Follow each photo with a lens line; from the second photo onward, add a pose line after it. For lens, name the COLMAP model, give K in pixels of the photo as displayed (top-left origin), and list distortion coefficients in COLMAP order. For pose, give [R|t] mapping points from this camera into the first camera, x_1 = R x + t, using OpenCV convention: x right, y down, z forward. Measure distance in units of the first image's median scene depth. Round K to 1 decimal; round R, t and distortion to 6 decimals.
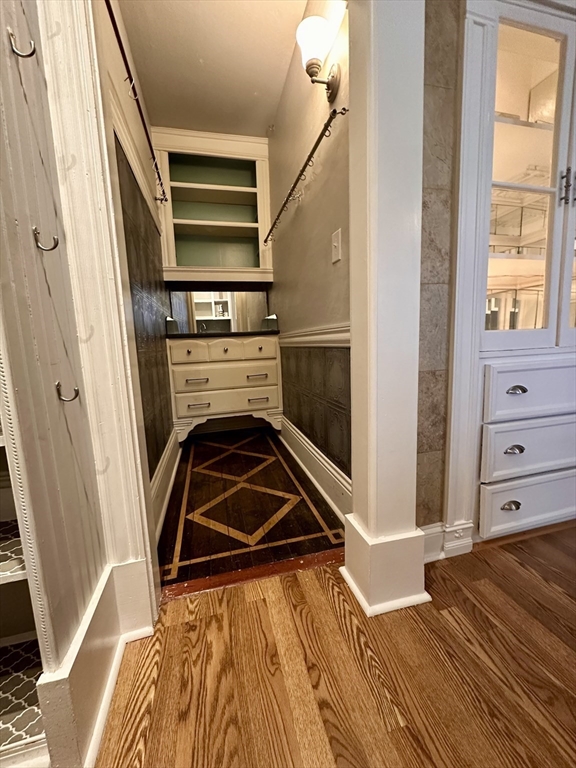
lens RADIAL K [[301.4, 0, 292.5], [0, 301.4, 384.8], [0, 0, 1]] dist [-0.004715, 0.000677]
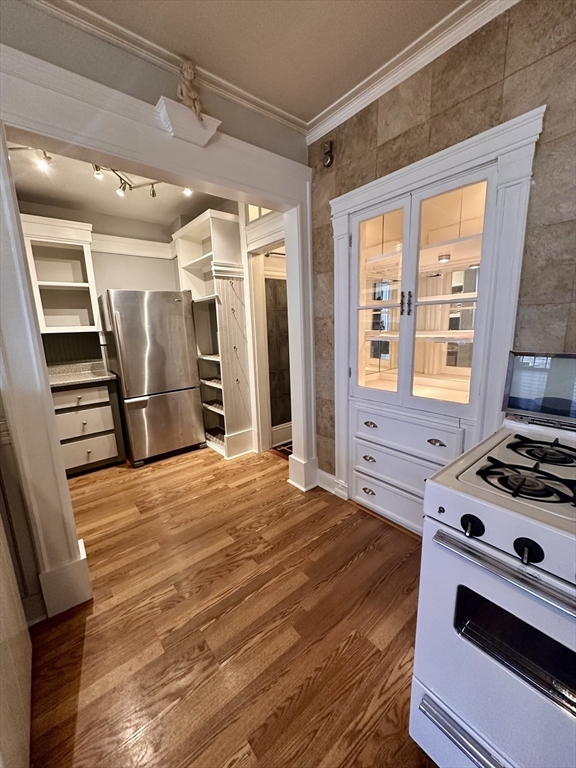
lens RADIAL K [[301.4, 0, 286.0], [0, 301.4, 383.5], [0, 0, 1]] dist [-0.004715, 0.000677]
pose [[0.414780, 0.194396, -0.888914, 2.270579], [-0.090237, 0.980885, 0.172403, -0.513349], [0.905436, 0.008704, 0.424393, -0.155816]]
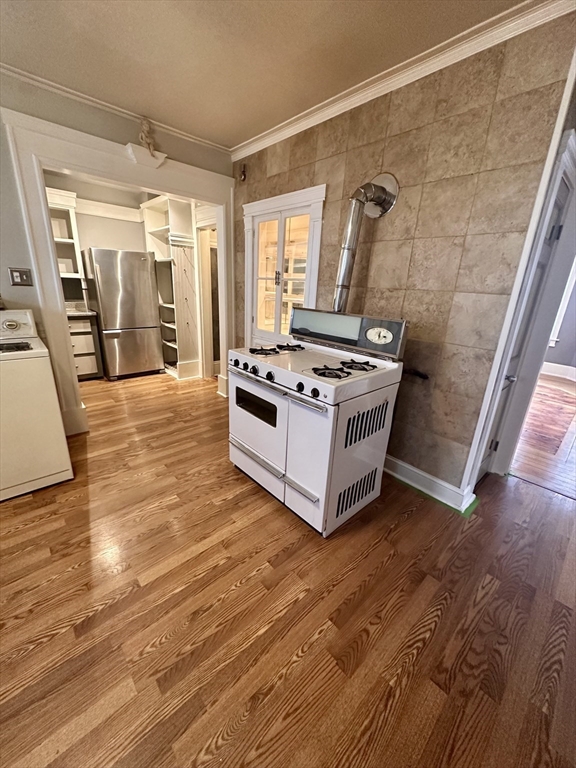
lens RADIAL K [[301.4, 0, 286.0], [0, 301.4, 383.2], [0, 0, 1]] dist [-0.004715, 0.000677]
pose [[0.461709, 0.328775, -0.823852, 3.647406], [-0.167830, 0.944377, 0.282816, -0.600193], [0.871009, 0.007689, 0.491206, -0.169961]]
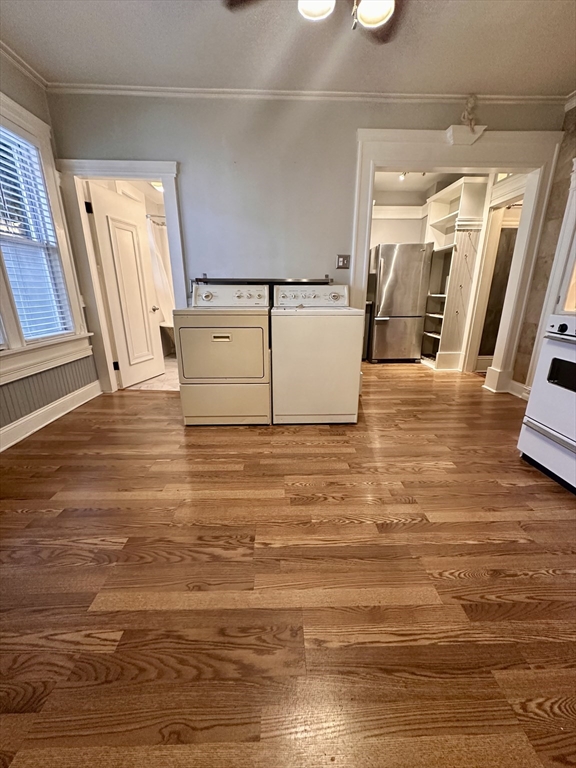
lens RADIAL K [[301.4, 0, 291.0], [0, 301.4, 382.7], [0, 0, 1]] dist [-0.004715, 0.000677]
pose [[-0.226762, 0.317635, -0.920699, 3.754219], [-0.107589, 0.931370, 0.347814, -0.266405], [0.967989, 0.177928, -0.177025, -0.550546]]
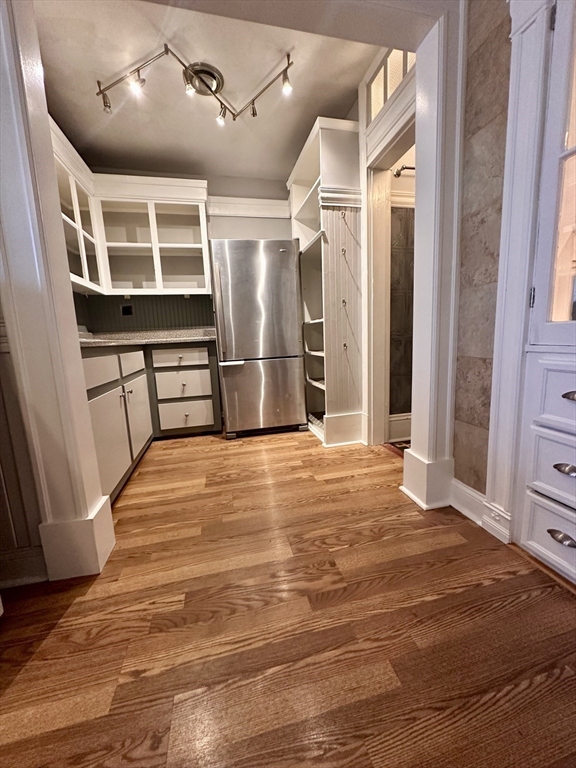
lens RADIAL K [[301.4, 0, 288.8], [0, 301.4, 383.0], [0, 0, 1]] dist [-0.004715, 0.000677]
pose [[-0.026017, 0.191119, -0.981222, 1.737811], [-0.076952, 0.978259, 0.192583, -0.125894], [0.996695, 0.080518, -0.010744, 0.283996]]
